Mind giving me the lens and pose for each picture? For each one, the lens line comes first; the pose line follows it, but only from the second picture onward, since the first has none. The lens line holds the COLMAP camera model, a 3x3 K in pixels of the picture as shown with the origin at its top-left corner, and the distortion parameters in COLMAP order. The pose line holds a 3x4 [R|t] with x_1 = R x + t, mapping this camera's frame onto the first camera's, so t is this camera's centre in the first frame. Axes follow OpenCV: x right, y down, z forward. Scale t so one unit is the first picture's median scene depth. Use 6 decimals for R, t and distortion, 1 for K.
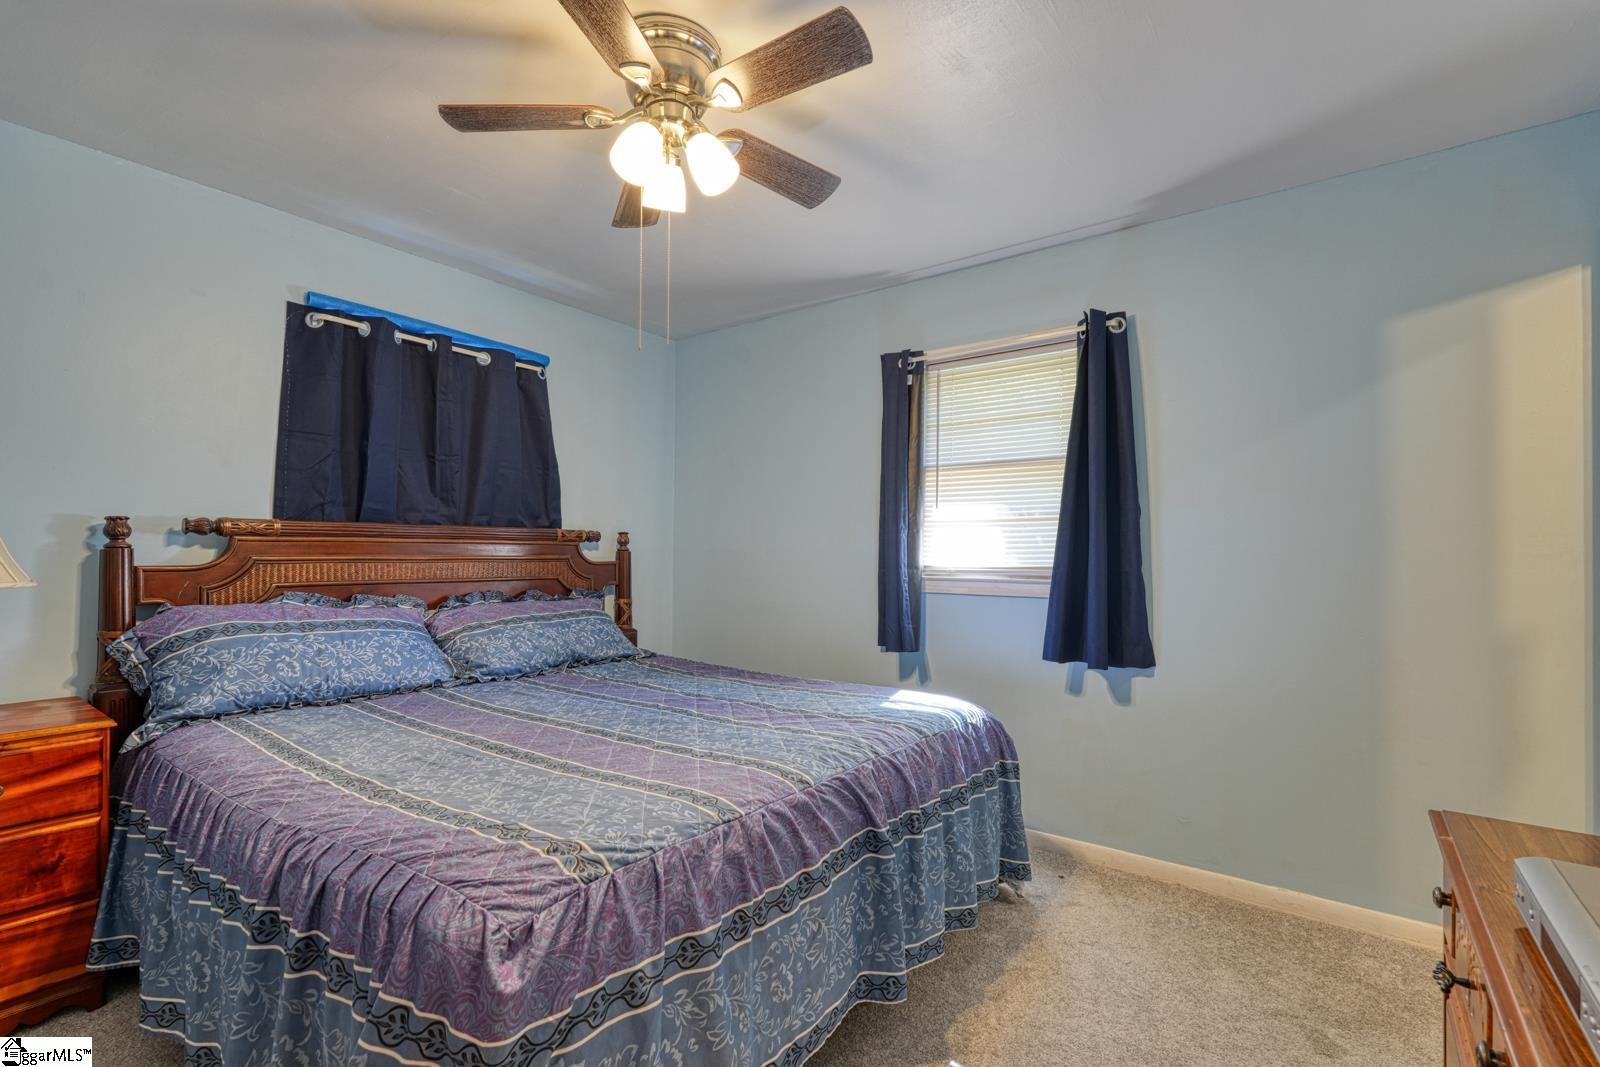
lens RADIAL K [[707.7, 0, 801.7], [0, 707.7, 544.1], [0, 0, 1]] dist [0.001267, -0.000015]
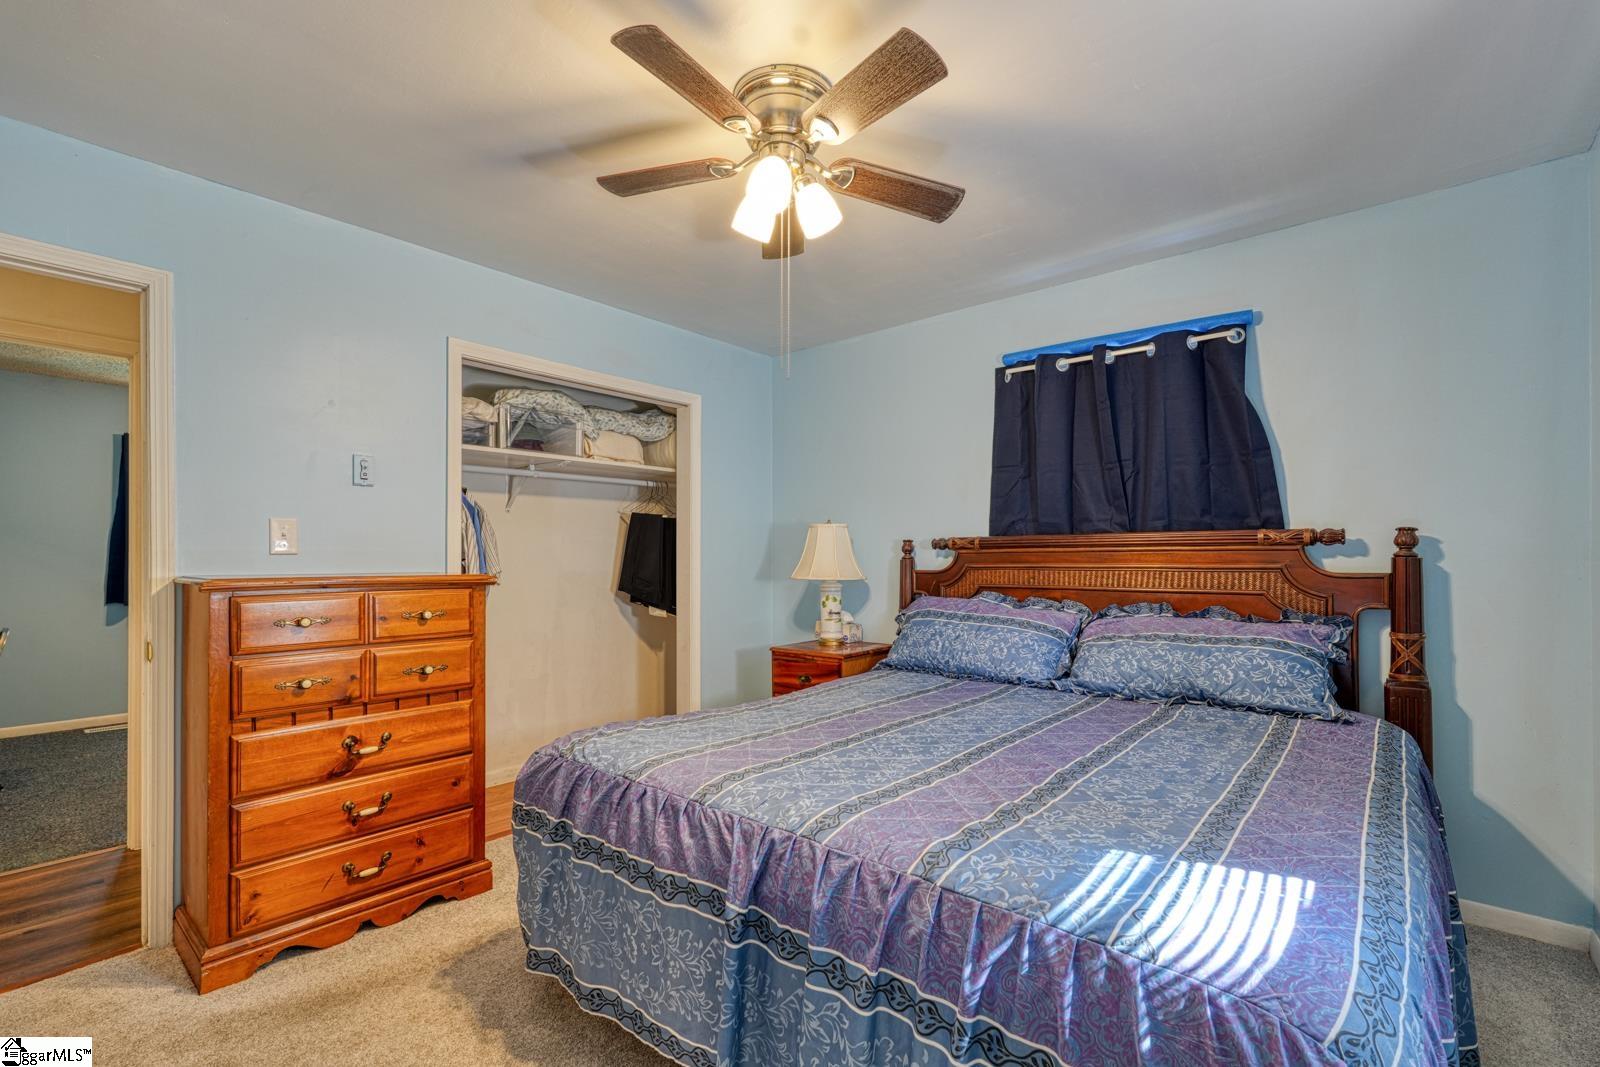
lens RADIAL K [[707.7, 0, 809.1], [0, 707.7, 543.4], [0, 0, 1]] dist [0.001267, -0.000015]
pose [[-0.044392, -0.027013, -0.998649, 0.581986], [0.014377, 0.999514, -0.027676, 0.010424], [0.998911, -0.015586, -0.043982, 0.710837]]
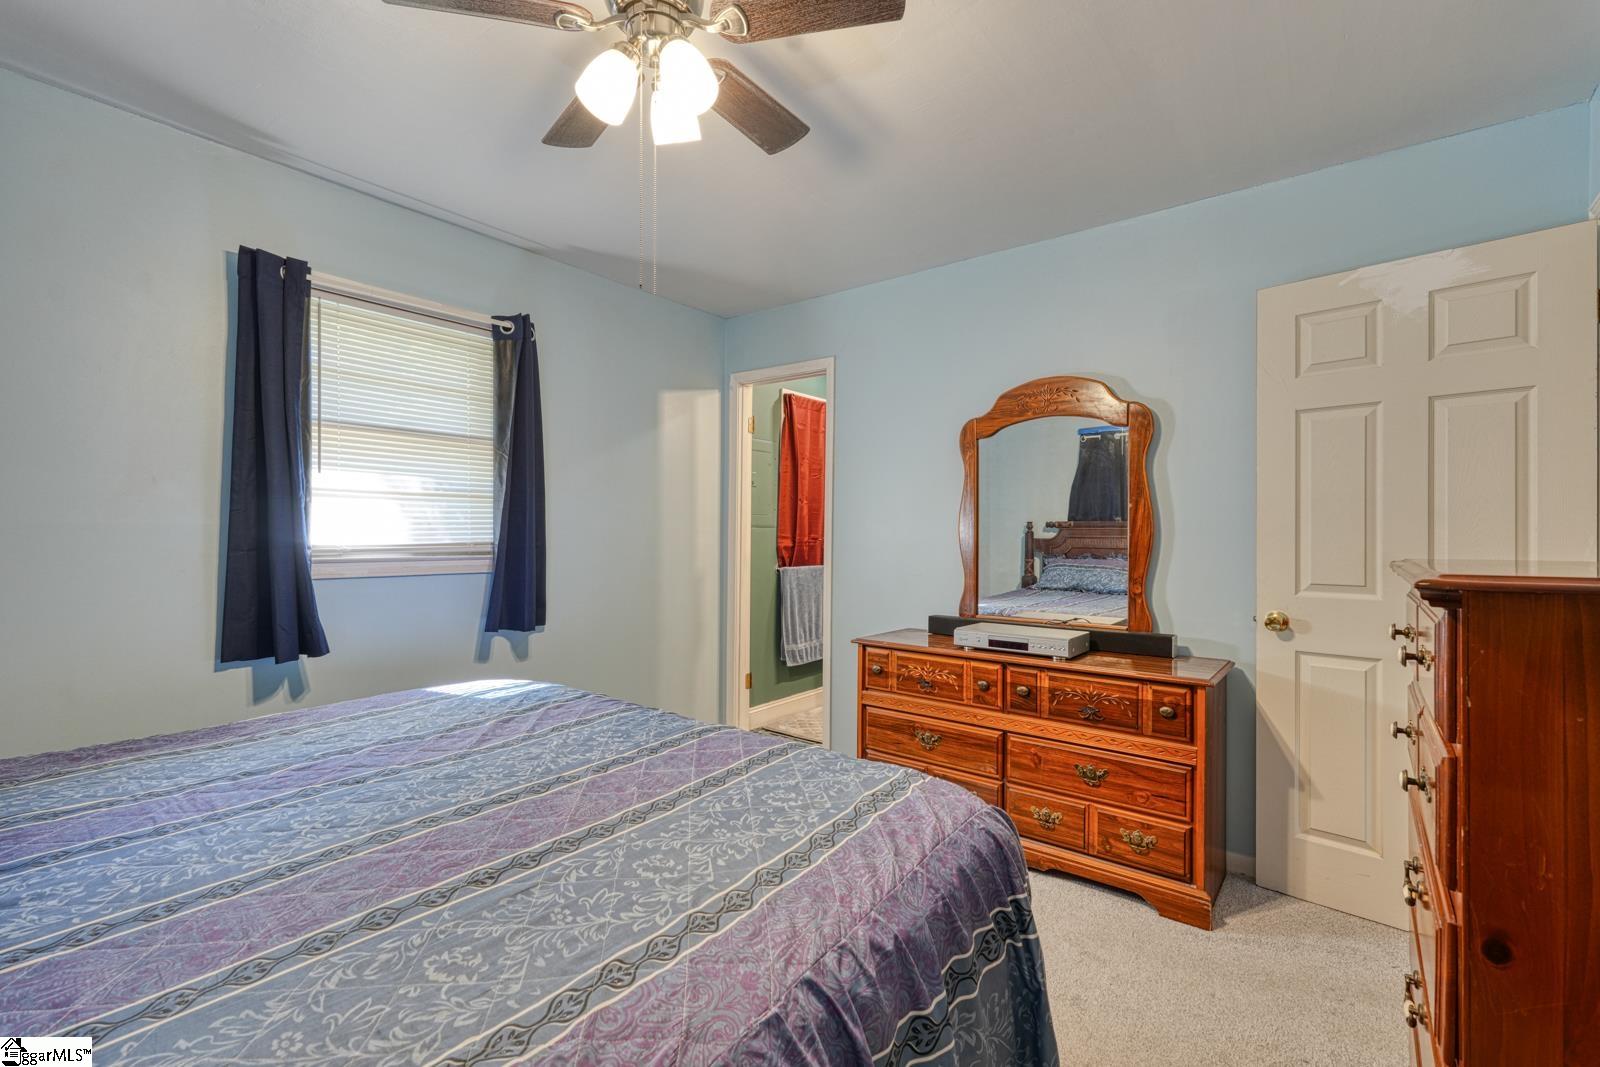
lens RADIAL K [[707.7, 0, 793.7], [0, 707.7, 531.6], [0, 0, 1]] dist [0.001267, -0.000015]
pose [[0.035262, -0.002441, 0.999375, -0.700887], [-0.018948, 0.999816, 0.003110, 0.003614], [-0.999198, -0.019046, 0.035210, 0.523856]]
